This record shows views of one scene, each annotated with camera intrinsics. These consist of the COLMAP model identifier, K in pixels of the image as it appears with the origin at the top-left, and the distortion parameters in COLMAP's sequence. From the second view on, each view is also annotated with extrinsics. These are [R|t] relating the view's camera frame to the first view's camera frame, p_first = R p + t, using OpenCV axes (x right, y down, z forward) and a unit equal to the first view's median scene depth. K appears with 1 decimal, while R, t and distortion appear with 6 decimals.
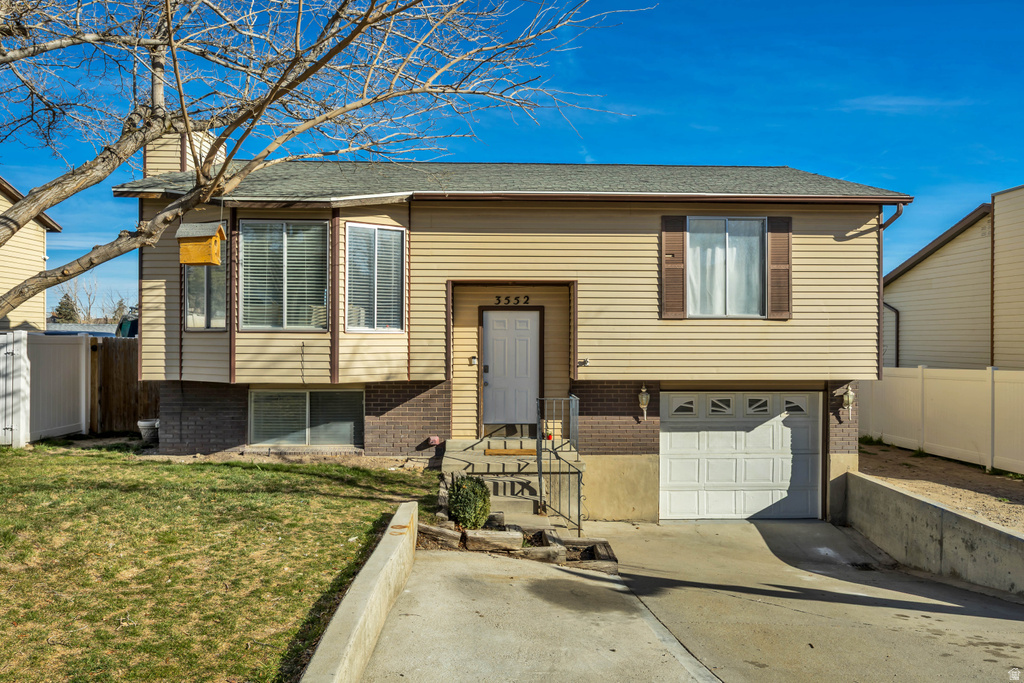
lens RADIAL K [[709.7, 0, 512.0], [0, 709.7, 341.5], [0, 0, 1]] dist [-0.002392, -0.000982]
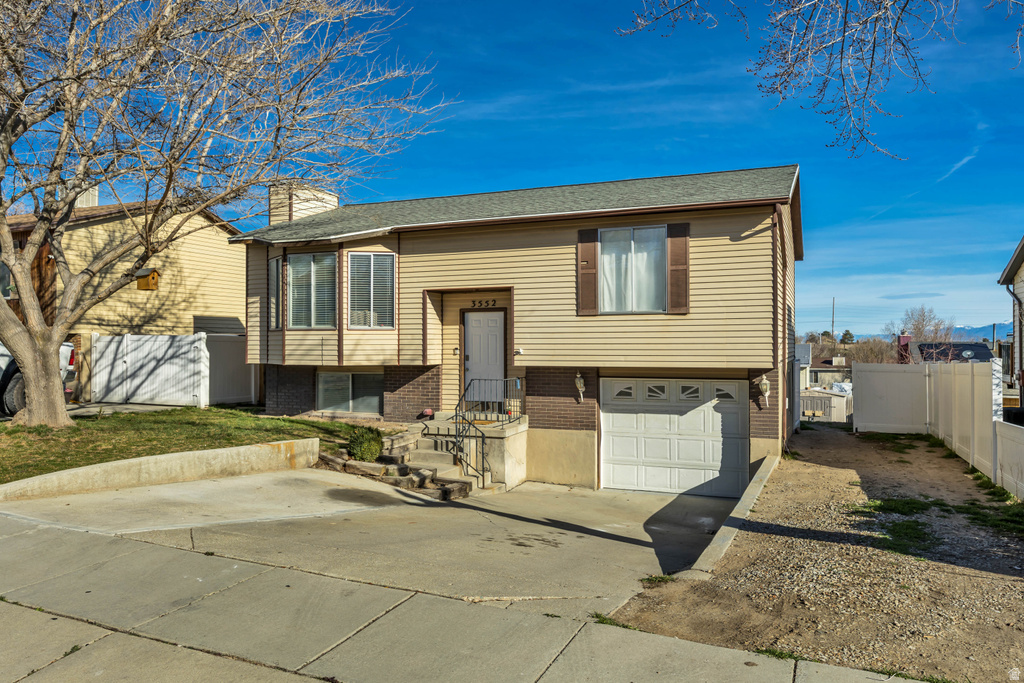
lens RADIAL K [[742.8, 0, 512.0], [0, 742.8, 341.5], [0, 0, 1]] dist [-0.001993, 0.000870]
pose [[0.905181, -0.006589, -0.424976, 0.639237], [0.001874, 0.999932, -0.011511, 0.026104], [0.425023, 0.009623, 0.905131, -0.185571]]
